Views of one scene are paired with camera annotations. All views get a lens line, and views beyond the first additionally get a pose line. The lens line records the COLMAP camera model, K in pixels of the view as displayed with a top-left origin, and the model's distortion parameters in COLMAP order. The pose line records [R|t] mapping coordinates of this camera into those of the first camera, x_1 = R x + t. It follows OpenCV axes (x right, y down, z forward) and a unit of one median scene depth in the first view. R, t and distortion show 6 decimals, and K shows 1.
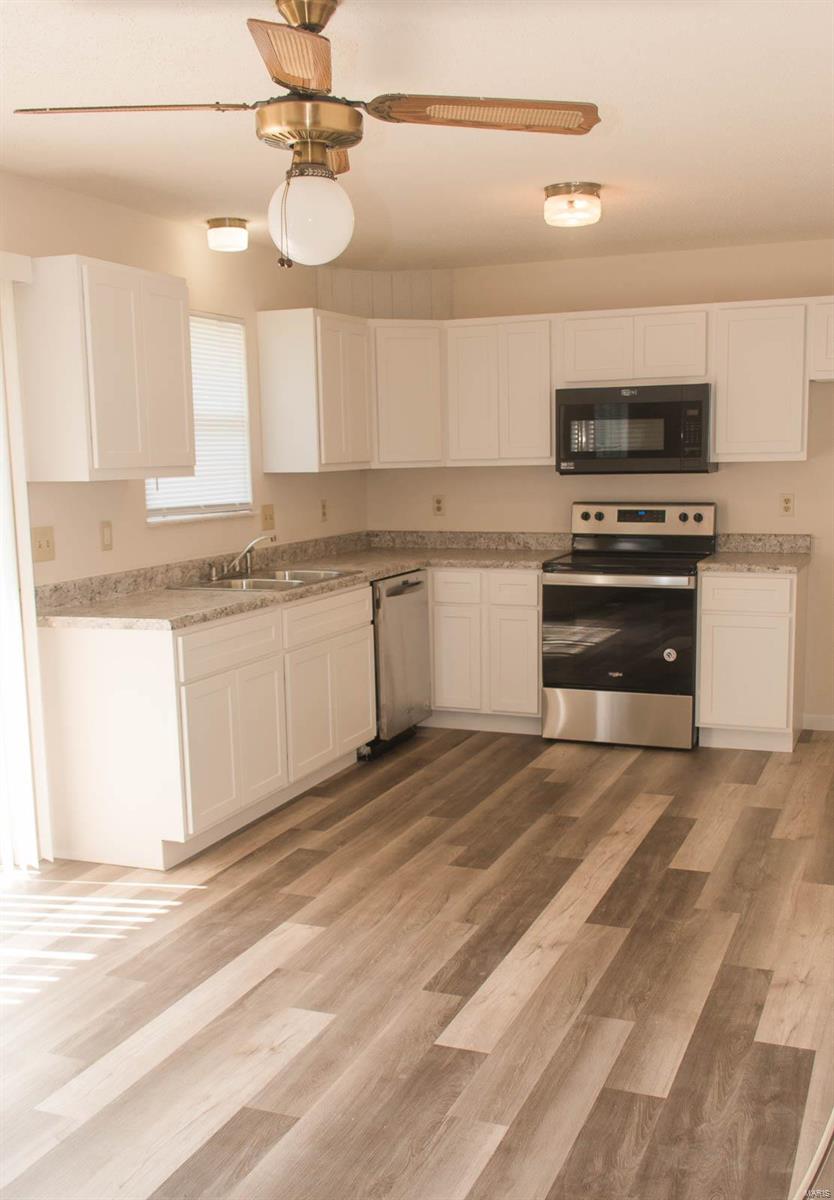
lens RADIAL K [[1274.7, 0, 421.5], [0, 1274.7, 650.8], [0, 0, 1]] dist [0.005326, 0.000000]
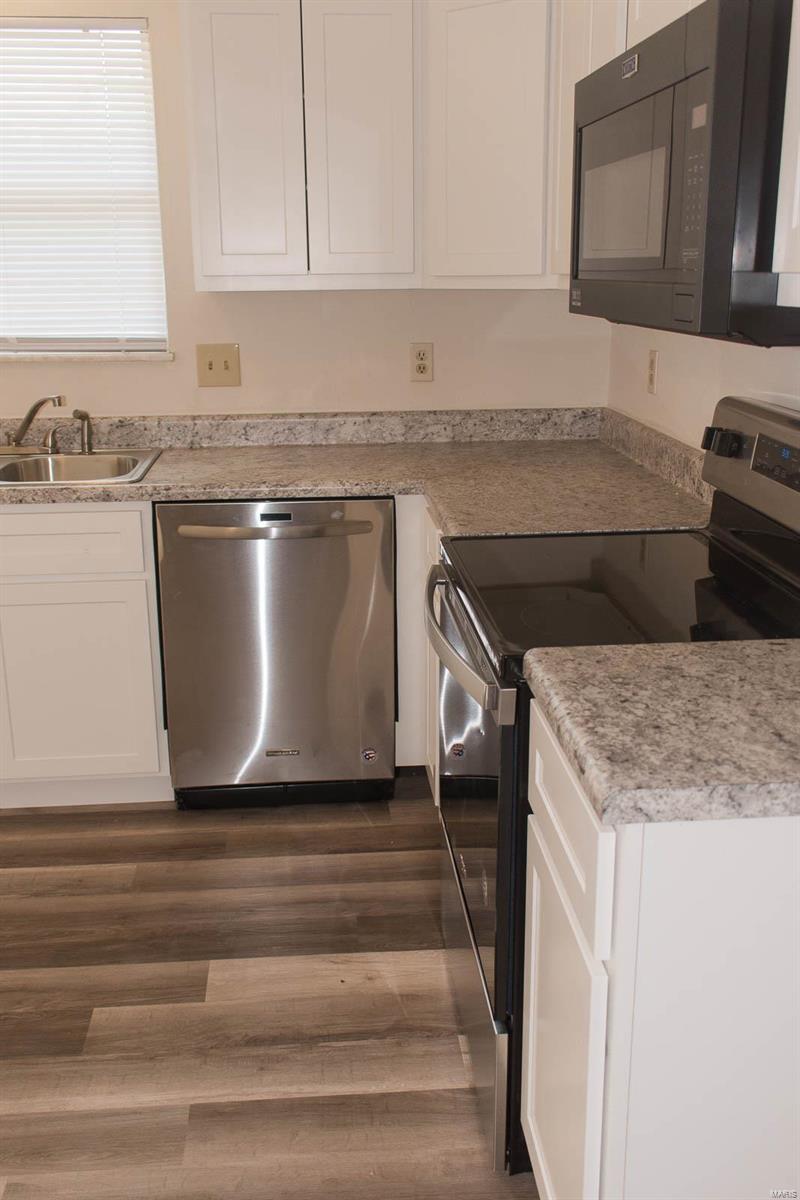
lens RADIAL K [[1185.8, 0, 397.9], [0, 1185.8, 593.8], [0, 0, 1]] dist [0.018202, 0.000000]
pose [[0.431213, 0.253709, -0.865845, 0.446310], [-0.138283, 0.966896, 0.214450, -0.137628], [0.891590, 0.027258, 0.452022, 0.857356]]
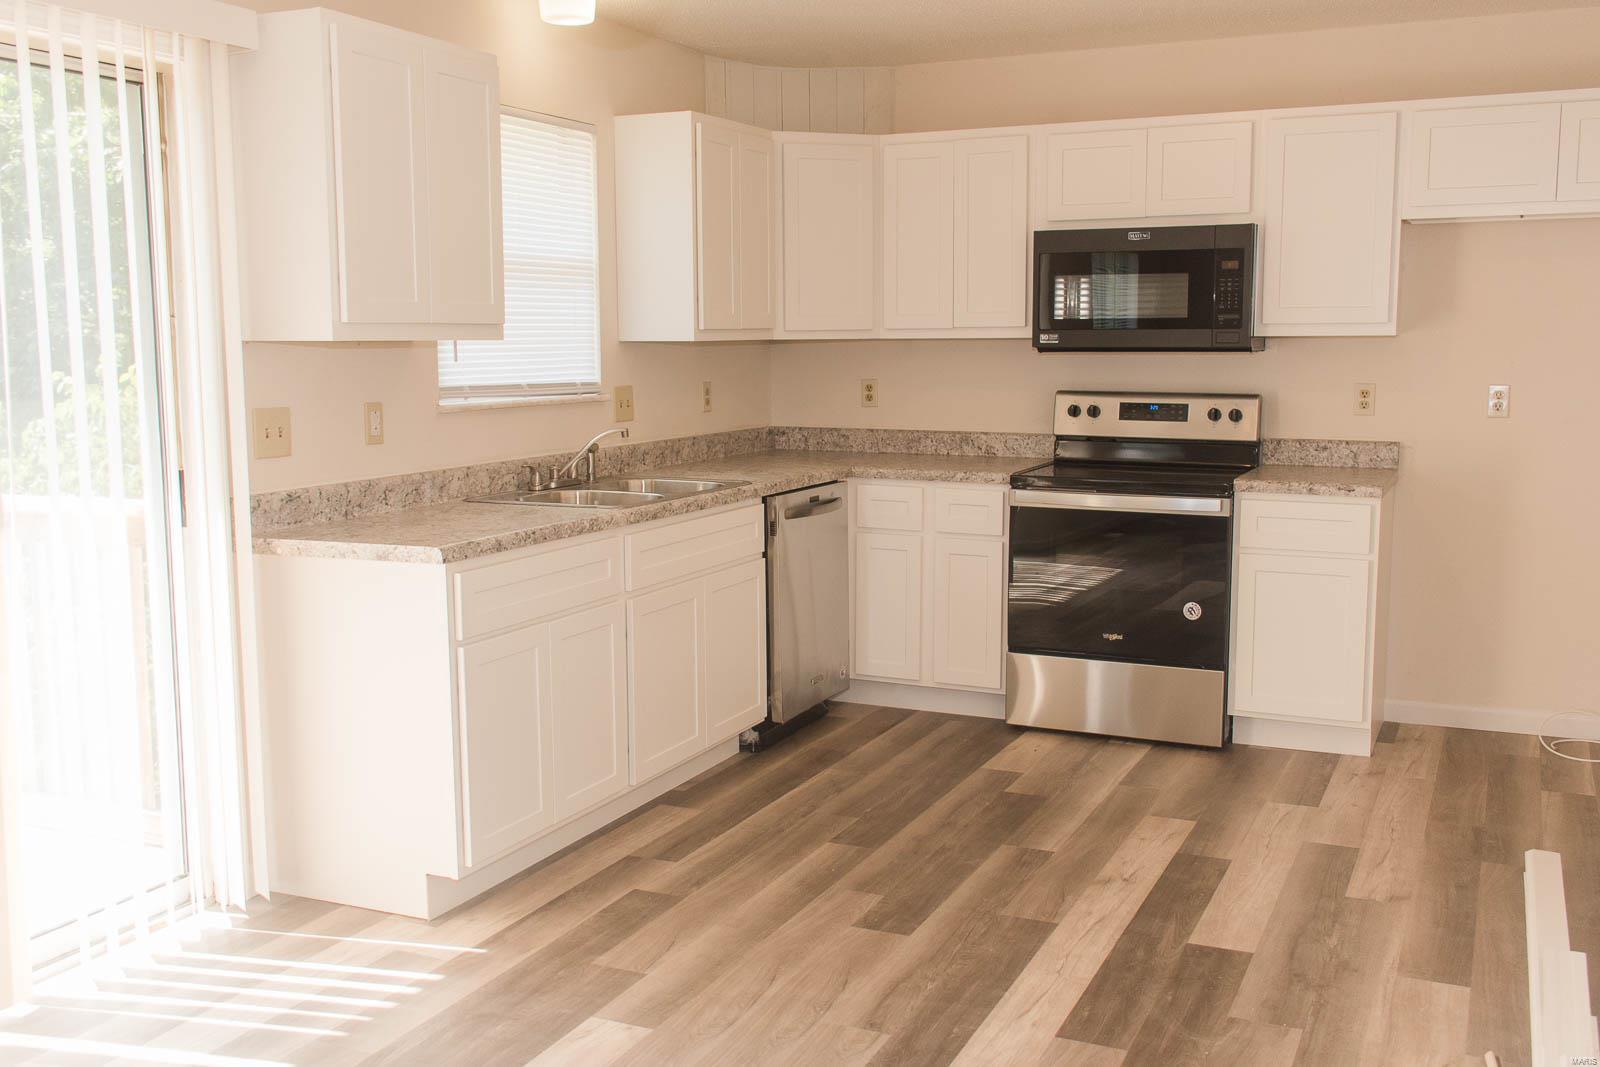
lens RADIAL K [[1581.1, 0, 796.3], [0, 1581.1, 530.0], [0, 0, 1]] dist [0.018202, 0.000000]
pose [[0.998522, 0.021172, -0.050054, 0.022207], [-0.022839, 0.999196, -0.032959, -0.007711], [0.049316, 0.034054, 0.998203, 0.129796]]
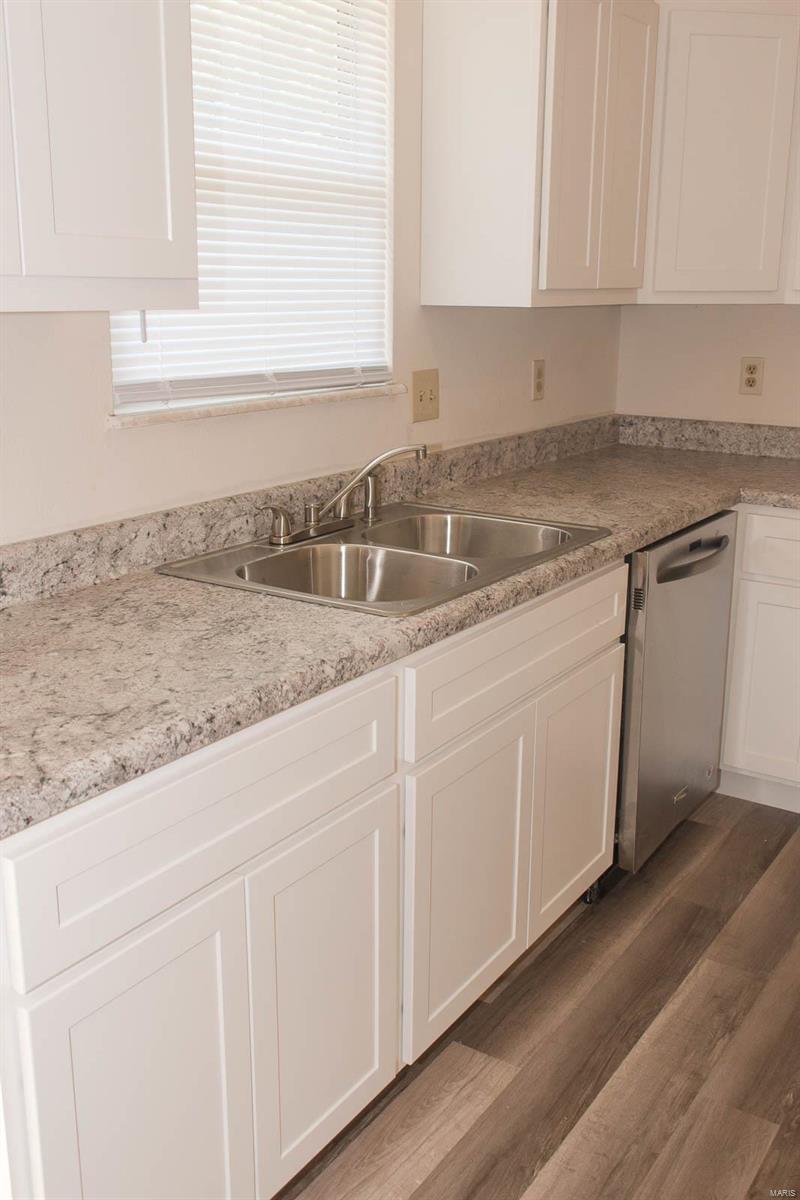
lens RADIAL K [[1185.8, 0, 407.2], [0, 1185.8, 590.5], [0, 0, 1]] dist [0.018202, 0.000000]
pose [[0.980924, 0.076536, -0.178693, -0.039254], [-0.058696, 0.992940, 0.103075, -0.079193], [0.185320, -0.090621, 0.978491, 0.553801]]
